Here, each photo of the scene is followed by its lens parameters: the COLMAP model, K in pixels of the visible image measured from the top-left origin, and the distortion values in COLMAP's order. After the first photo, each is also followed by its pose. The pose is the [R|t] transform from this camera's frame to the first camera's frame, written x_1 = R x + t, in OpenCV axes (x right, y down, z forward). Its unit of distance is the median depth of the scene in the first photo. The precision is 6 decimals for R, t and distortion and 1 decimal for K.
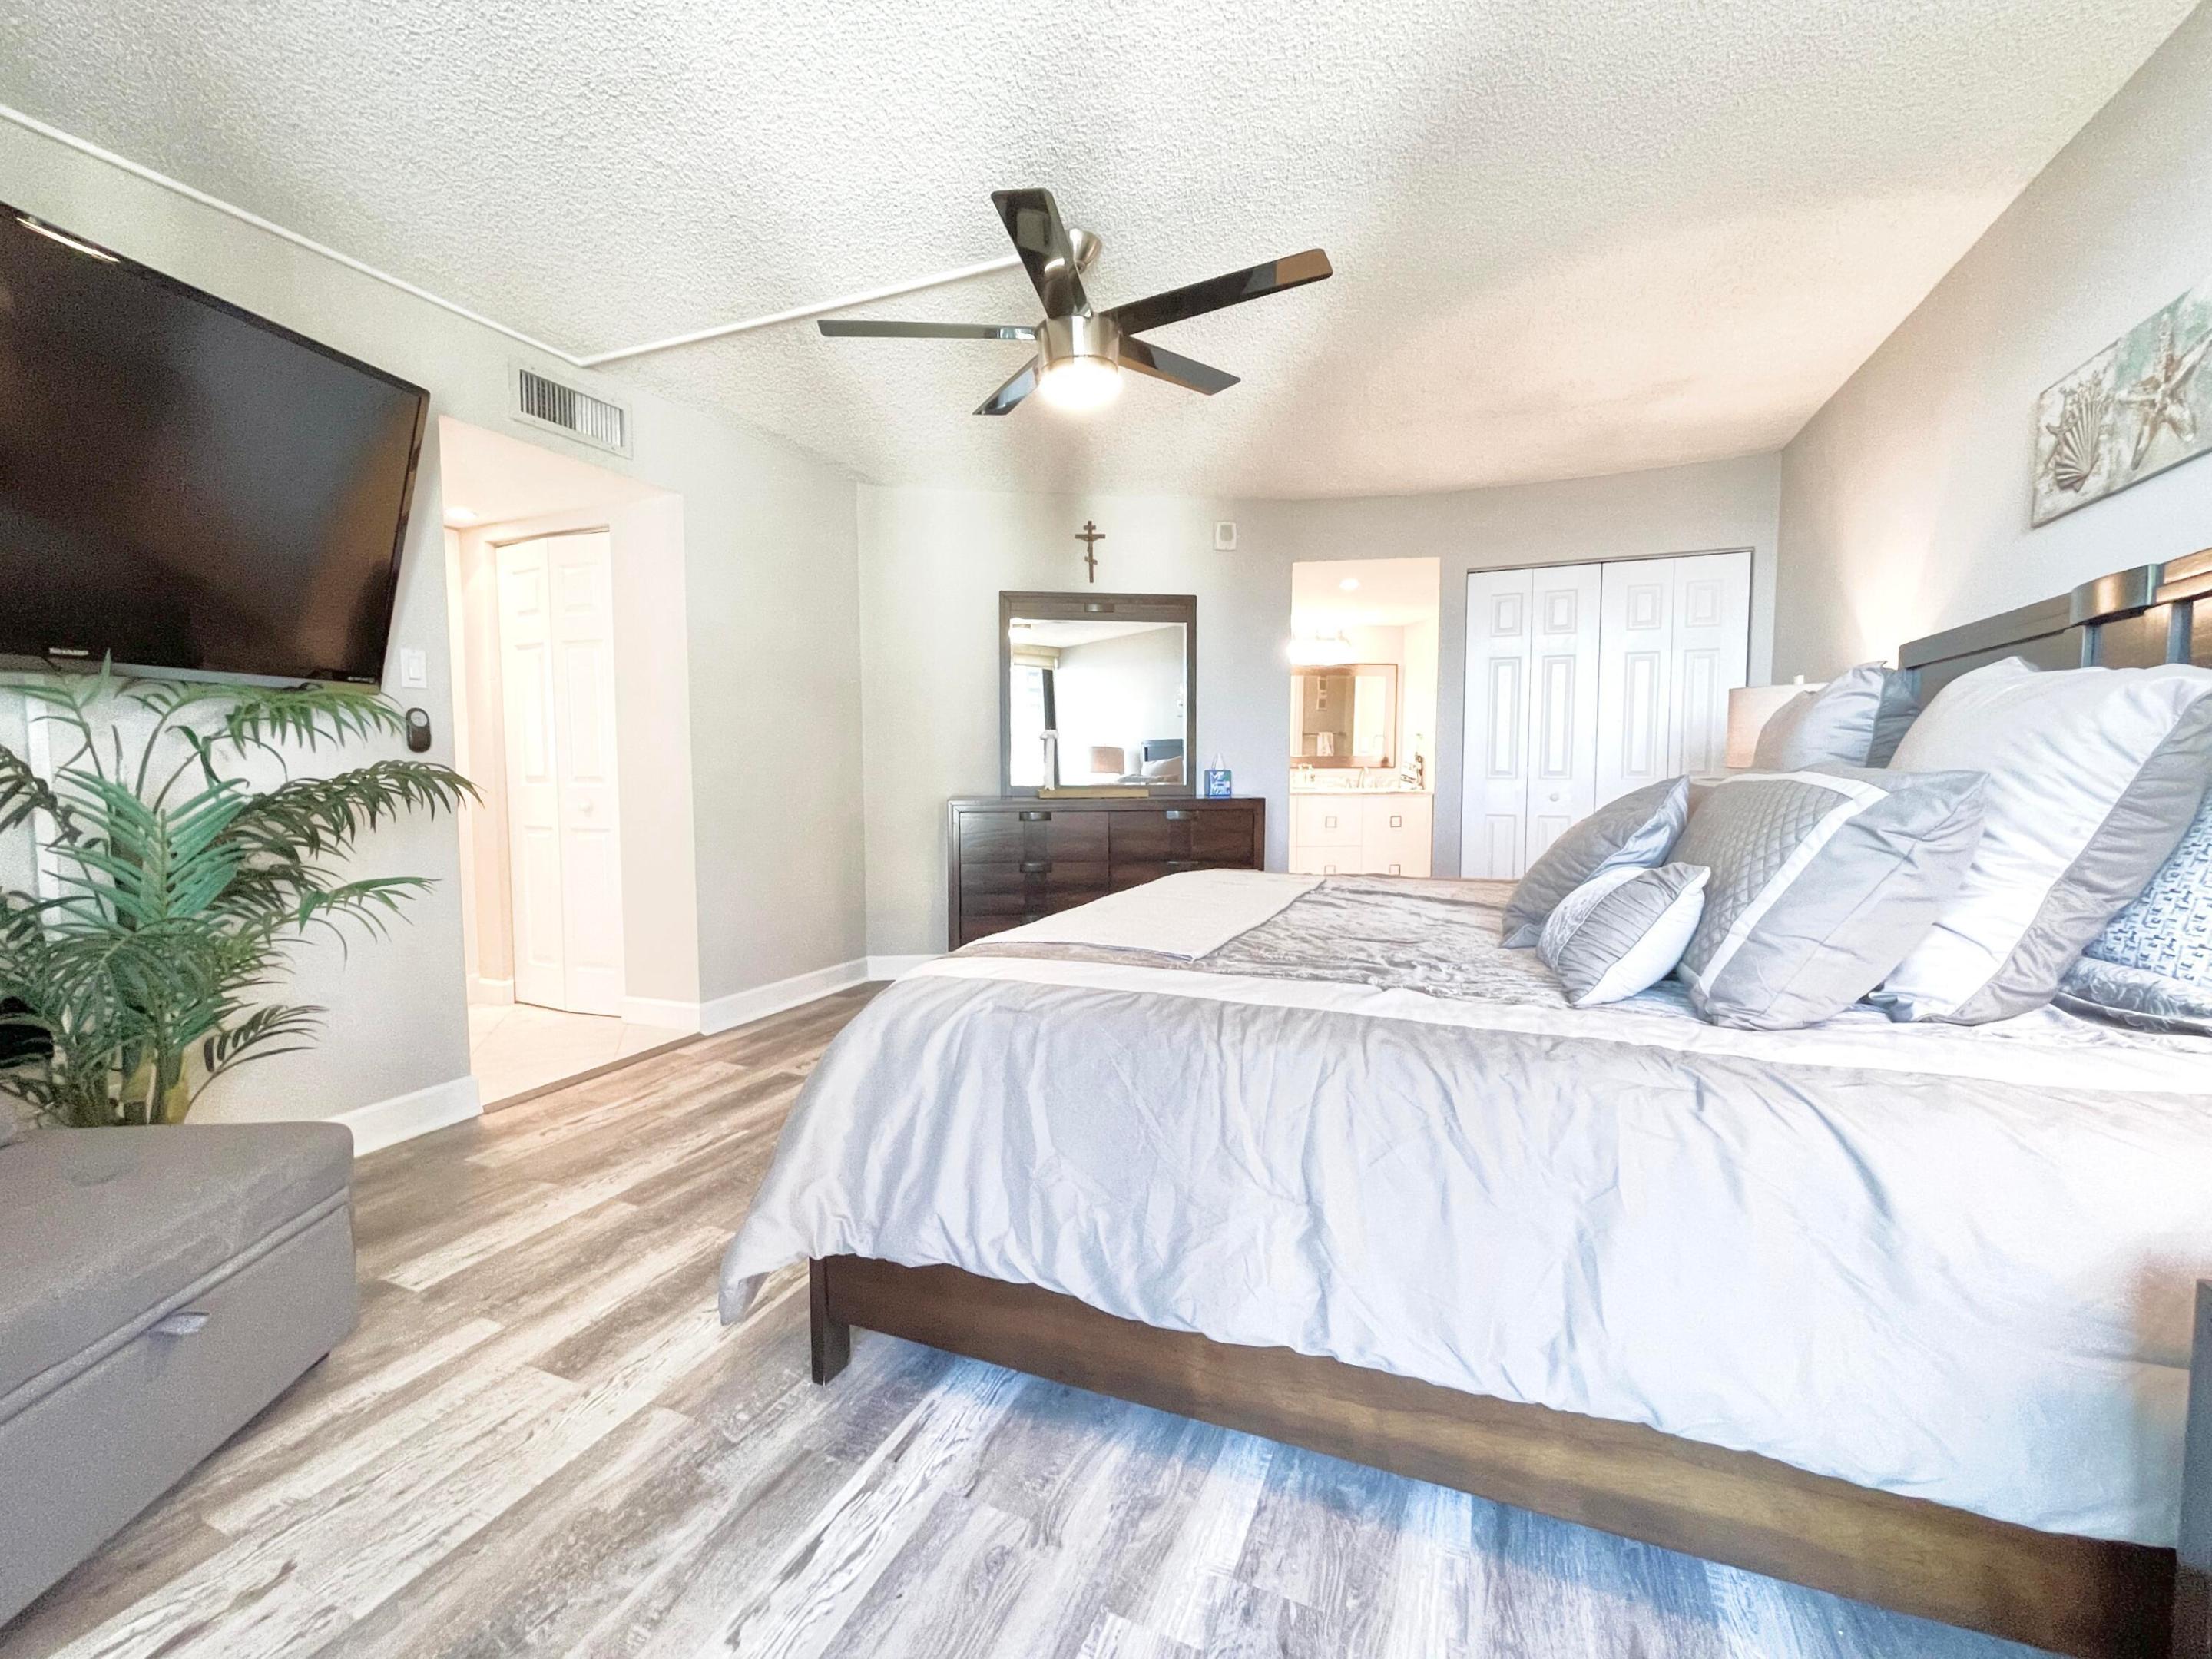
lens RADIAL K [[924.8, 0, 1106.0], [0, 924.8, 829.5], [0, 0, 1]] dist [-0.001491, -0.000287]
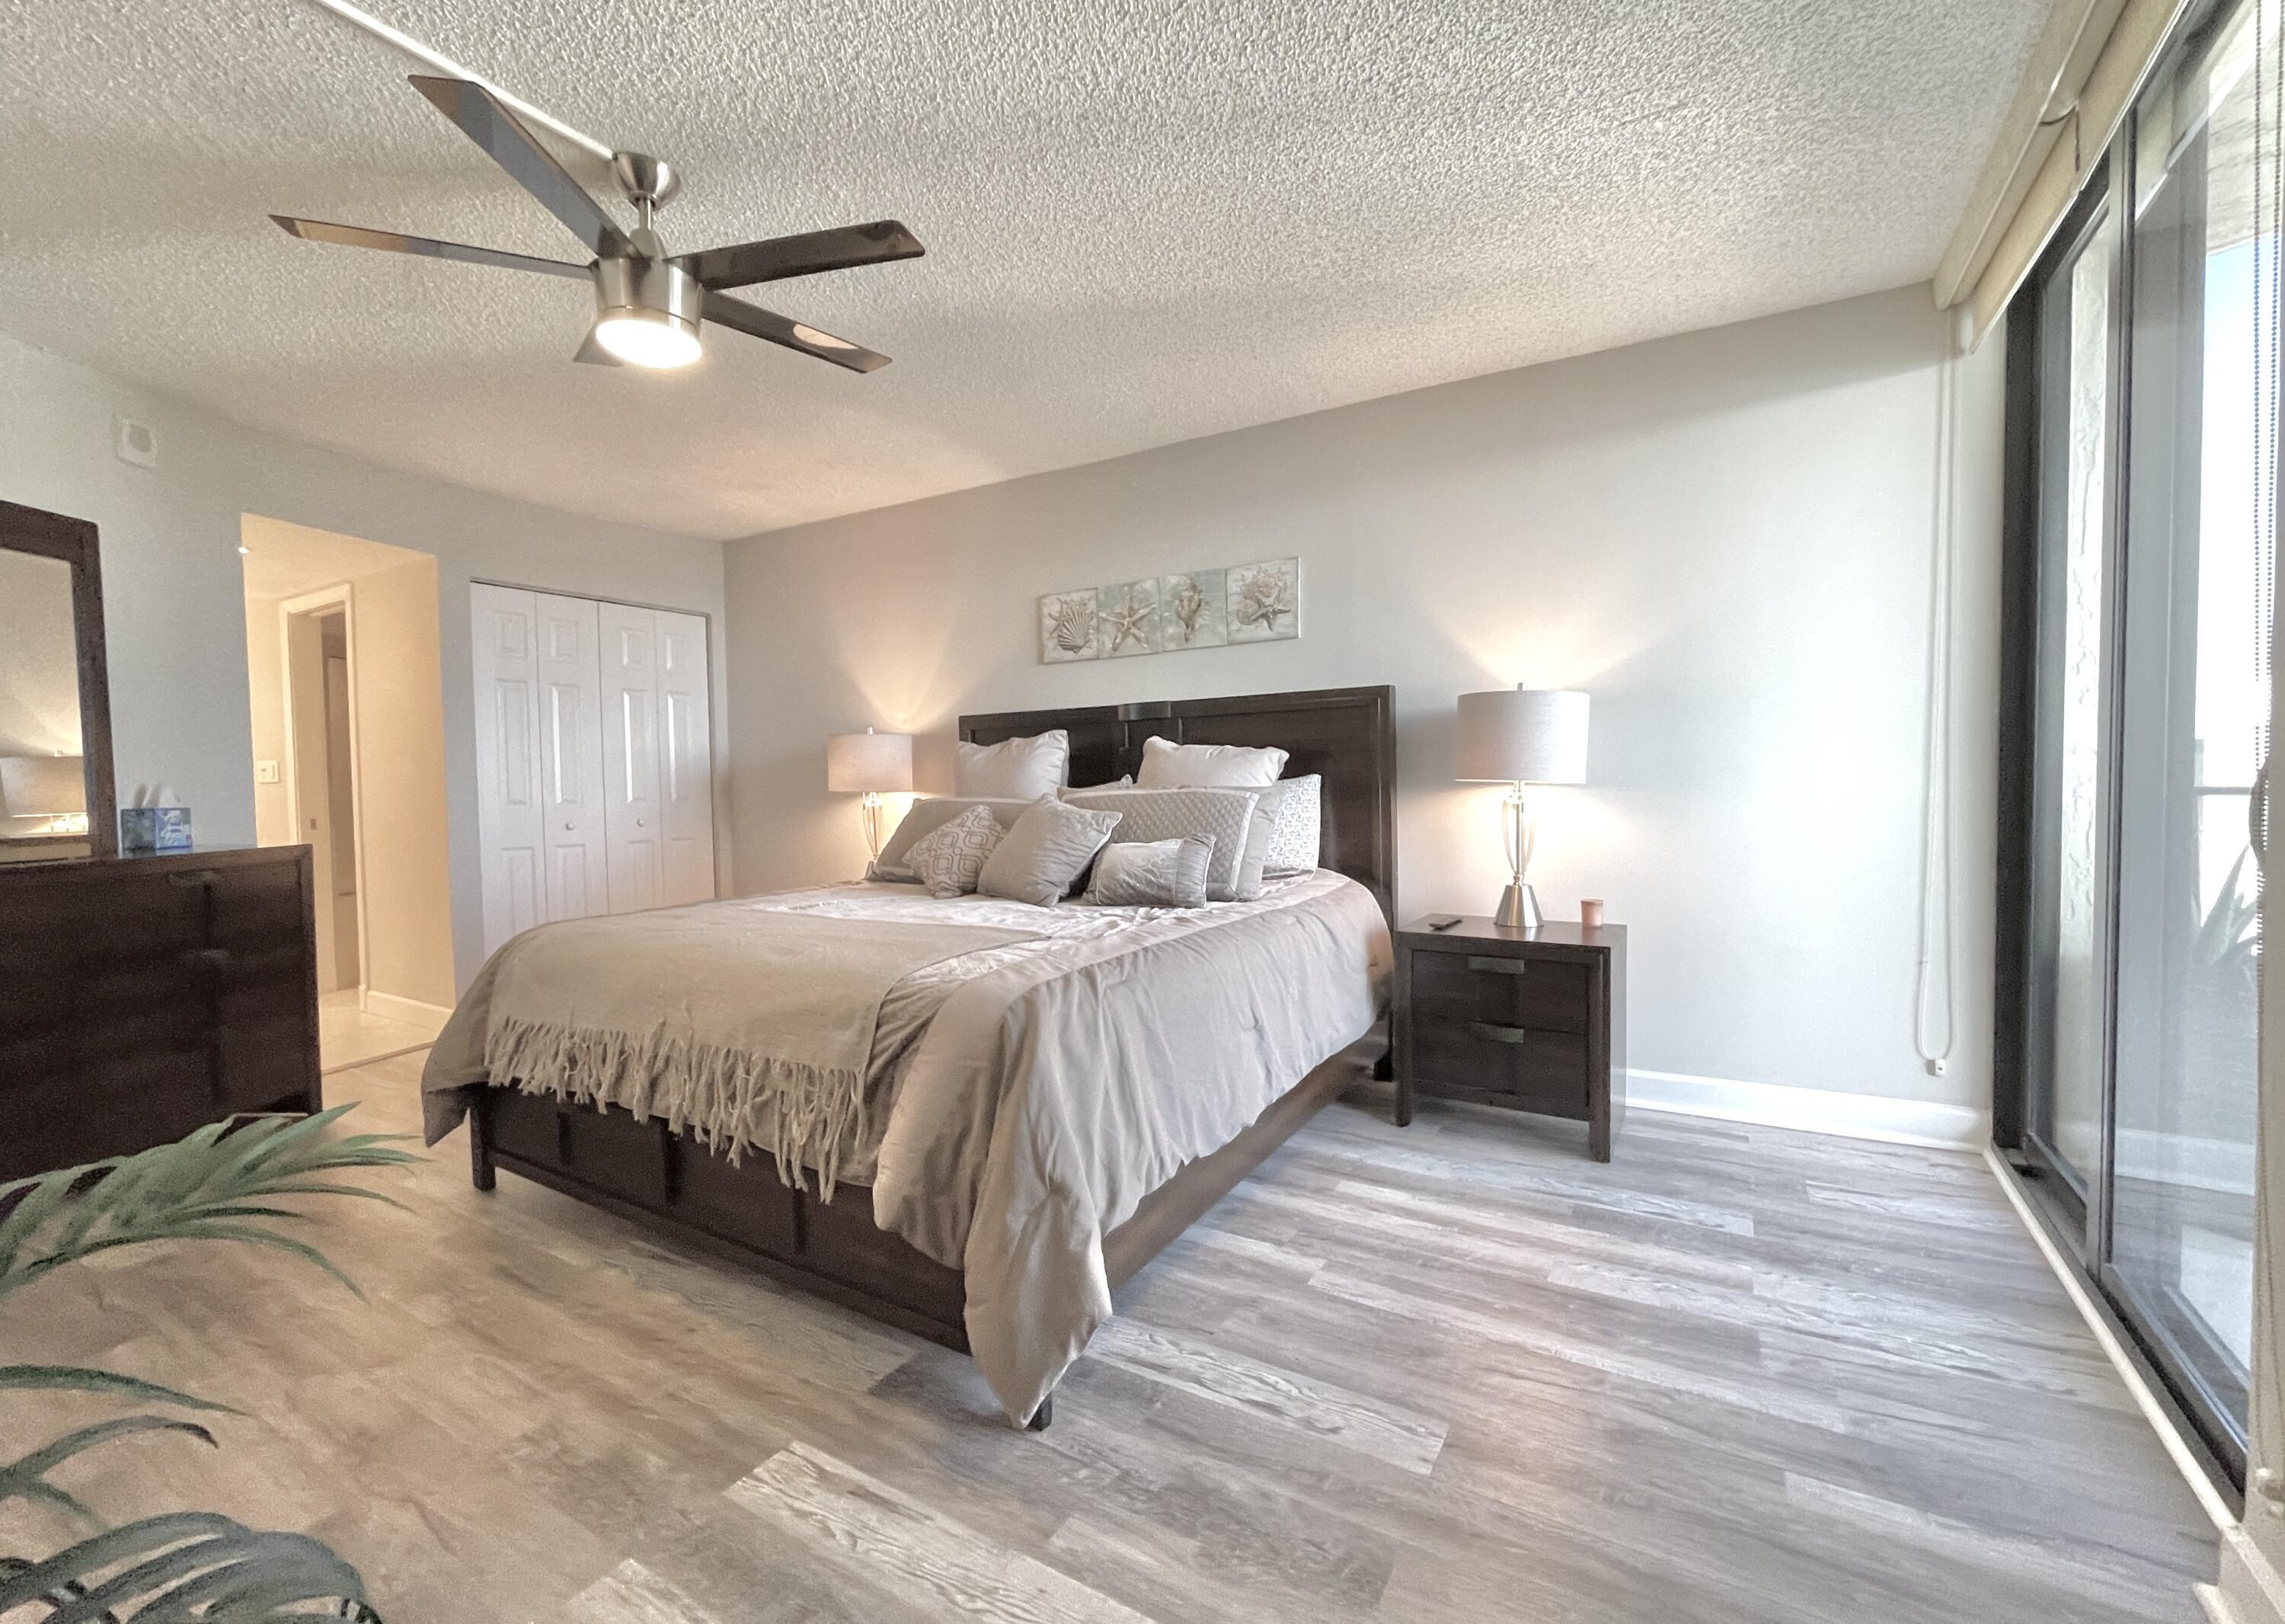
lens RADIAL K [[963.8, 0, 1142.5], [0, 963.8, 812.0], [0, 0, 1]] dist [0.000066, -0.000132]
pose [[0.140761, -0.032384, 0.989514, -1.246715], [0.082812, 0.996347, 0.020827, -0.056965], [-0.986574, 0.079012, 0.142928, 0.687458]]
